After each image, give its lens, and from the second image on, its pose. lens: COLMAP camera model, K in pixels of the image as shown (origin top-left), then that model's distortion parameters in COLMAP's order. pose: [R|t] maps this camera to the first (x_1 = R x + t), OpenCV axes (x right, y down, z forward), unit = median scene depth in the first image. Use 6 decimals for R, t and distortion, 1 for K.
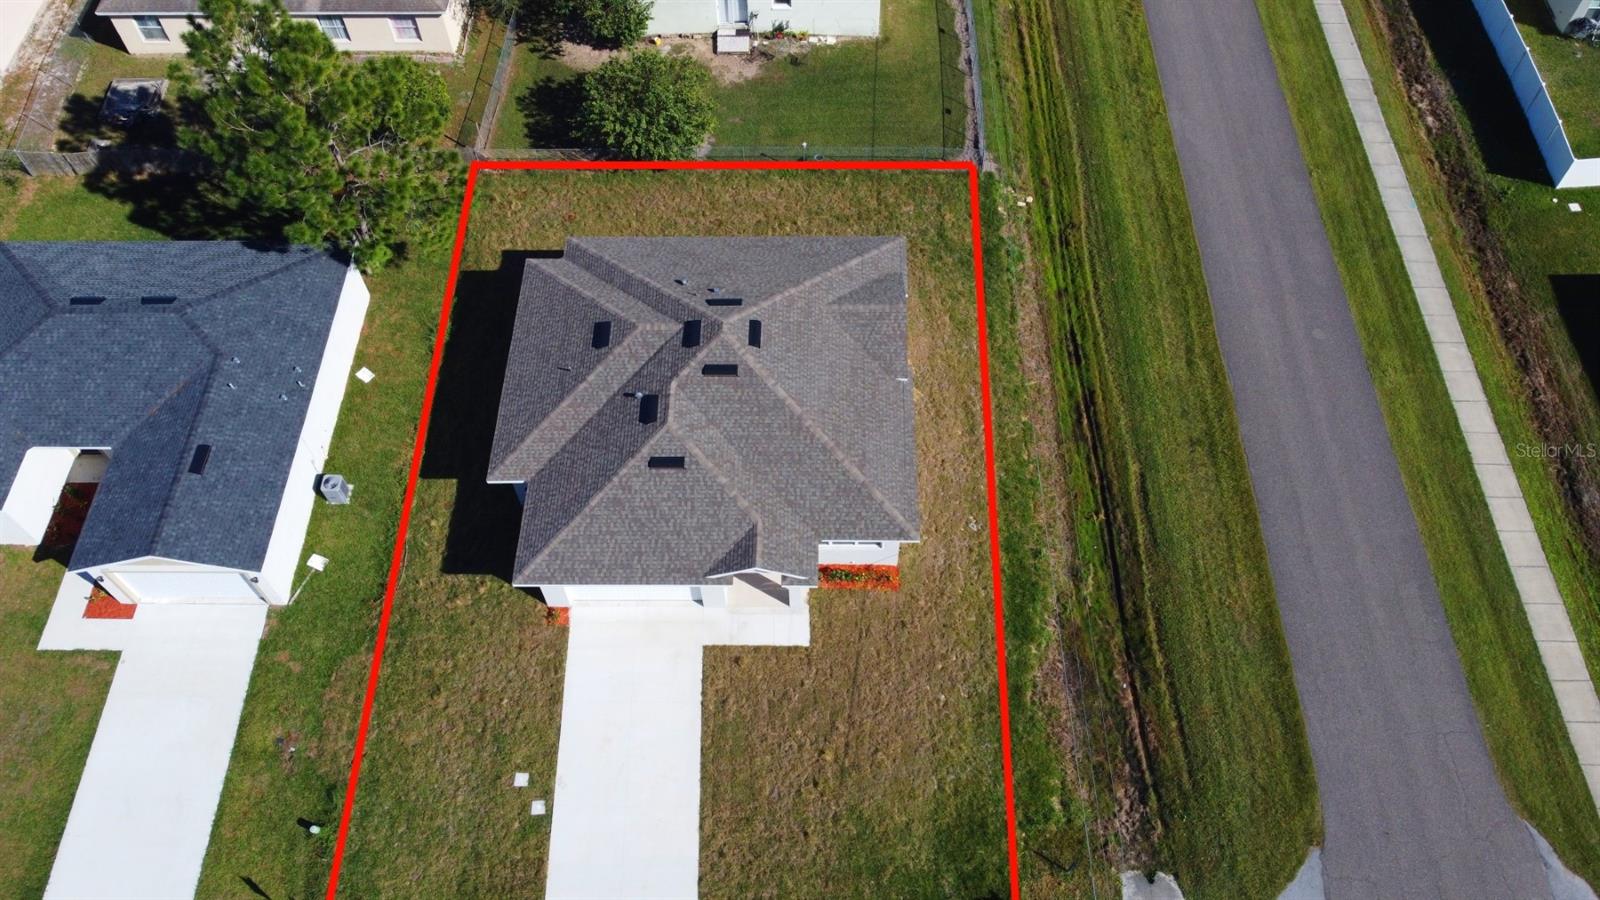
lens RADIAL K [[1215.1, 0, 798.5], [0, 1215.1, 454.2], [0, 0, 1]] dist [-0.006190, 0.000296]
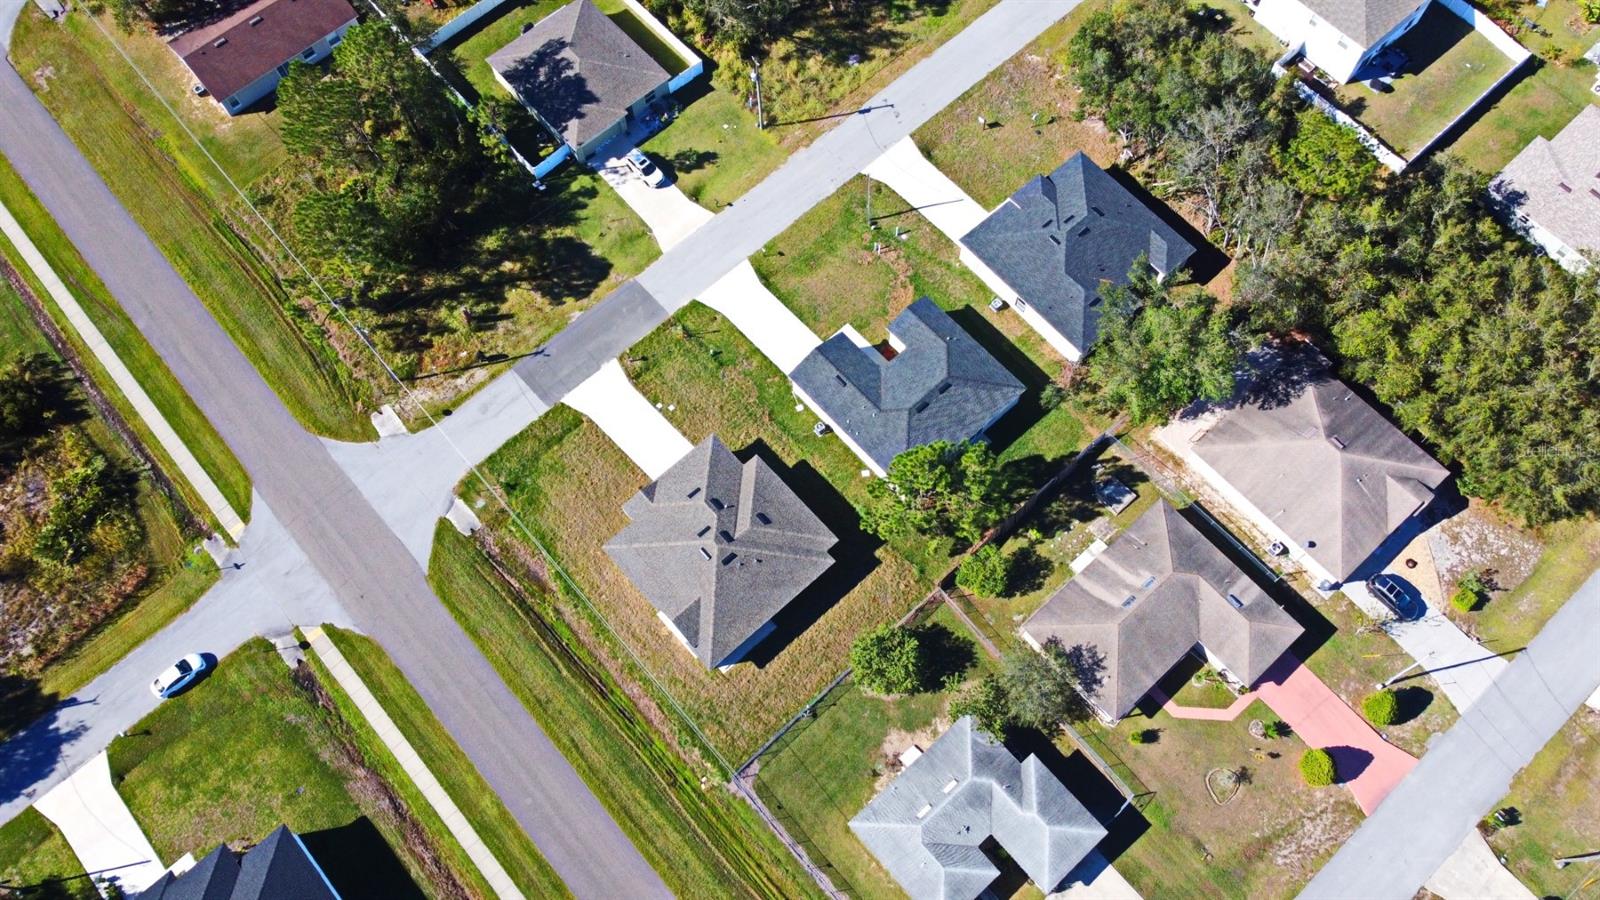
lens RADIAL K [[1215.1, 0, 802.1], [0, 1215.1, 451.5], [0, 0, 1]] dist [-0.006190, 0.000296]
pose [[-0.736388, 0.630396, -0.245629, 0.263176], [-0.549825, -0.346056, 0.760222, -1.821949], [0.394239, 0.694872, 0.601439, -0.423772]]
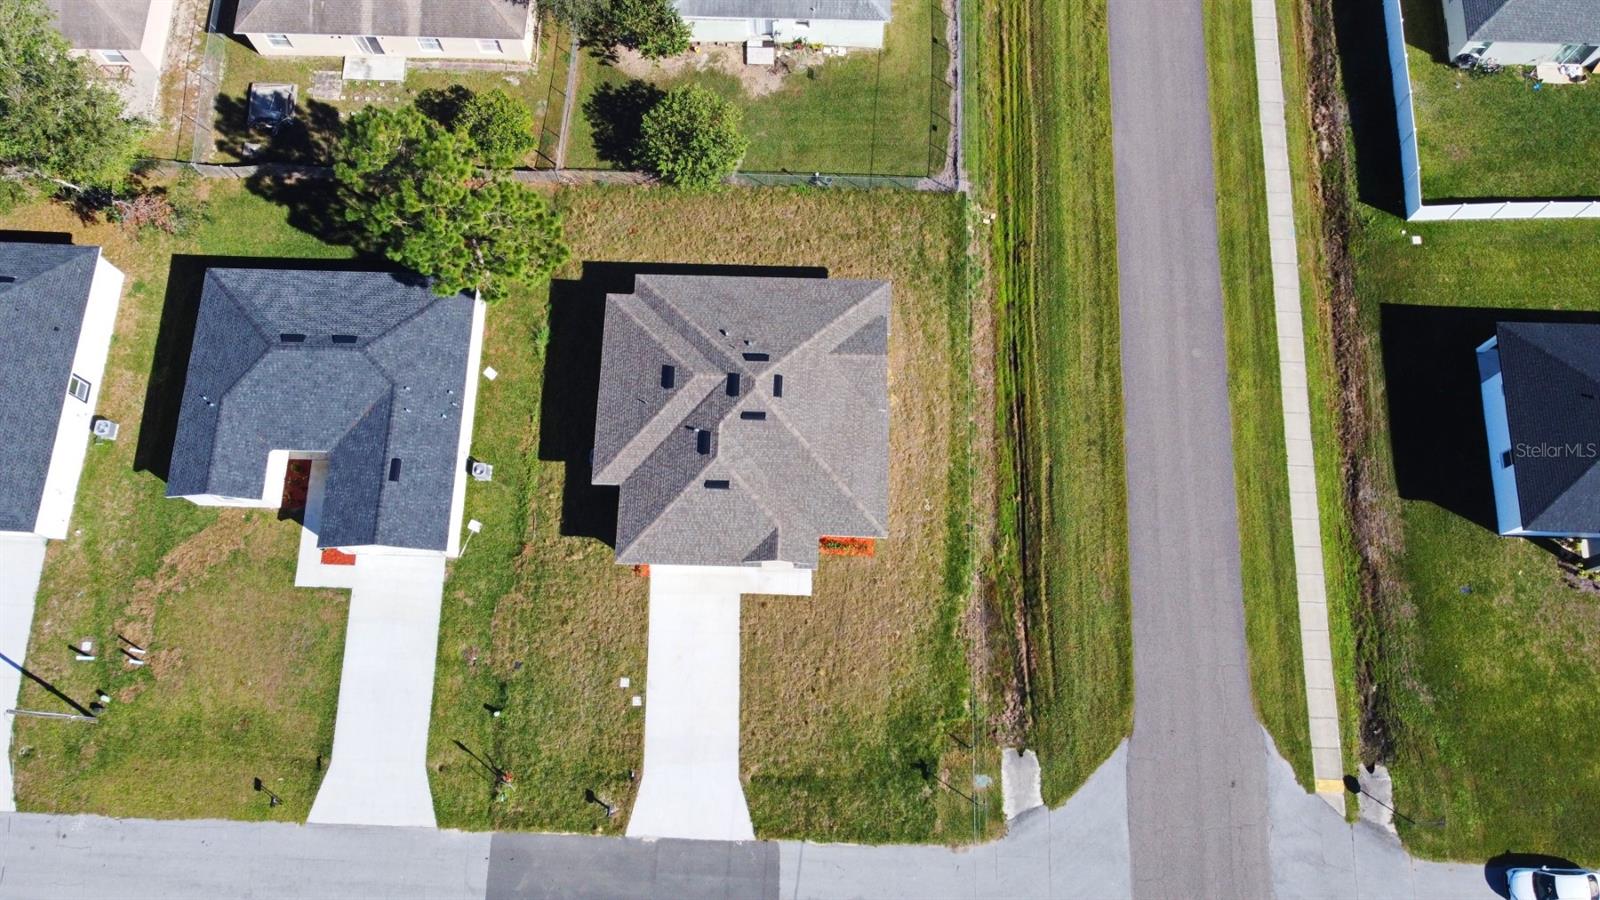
lens RADIAL K [[1215.1, 0, 797.8], [0, 1215.1, 455.9], [0, 0, 1]] dist [-0.006190, 0.000296]
pose [[0.999778, 0.021028, -0.000917, -0.009755], [-0.019780, 0.953545, 0.300600, -0.435420], [0.007195, -0.300515, 0.953750, -0.359437]]
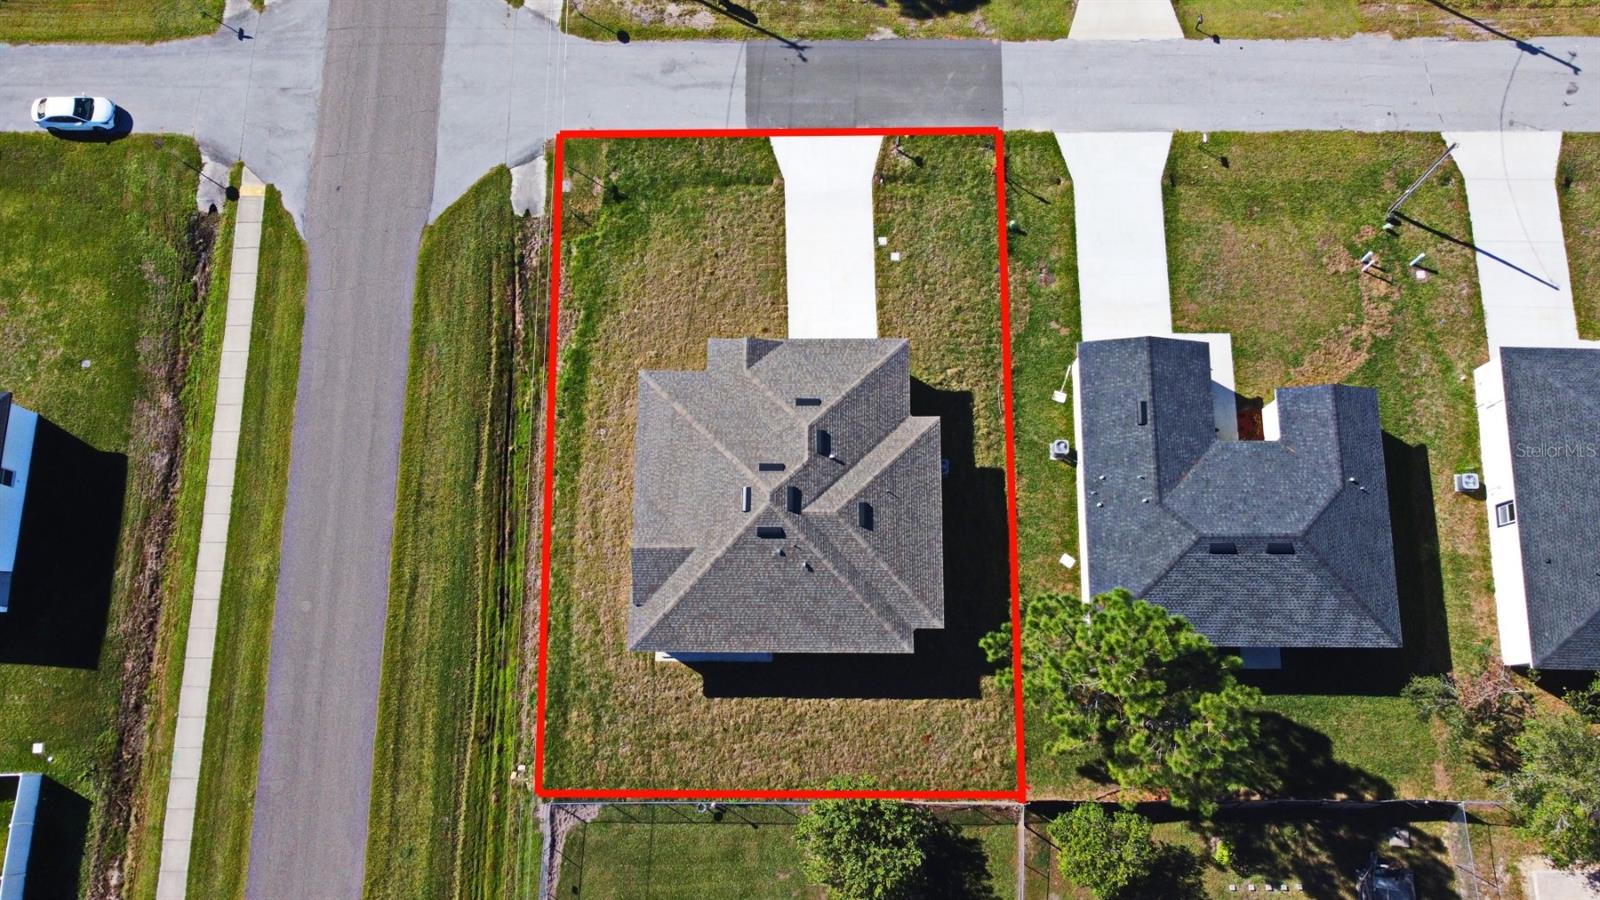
lens RADIAL K [[1215.1, 0, 802.5], [0, 1215.1, 453.4], [0, 0, 1]] dist [-0.006190, 0.000296]
pose [[-0.999548, 0.011018, 0.027957, -0.131336], [0.012653, -0.689547, 0.724131, -1.000692], [0.027256, 0.724158, 0.689096, 0.049019]]
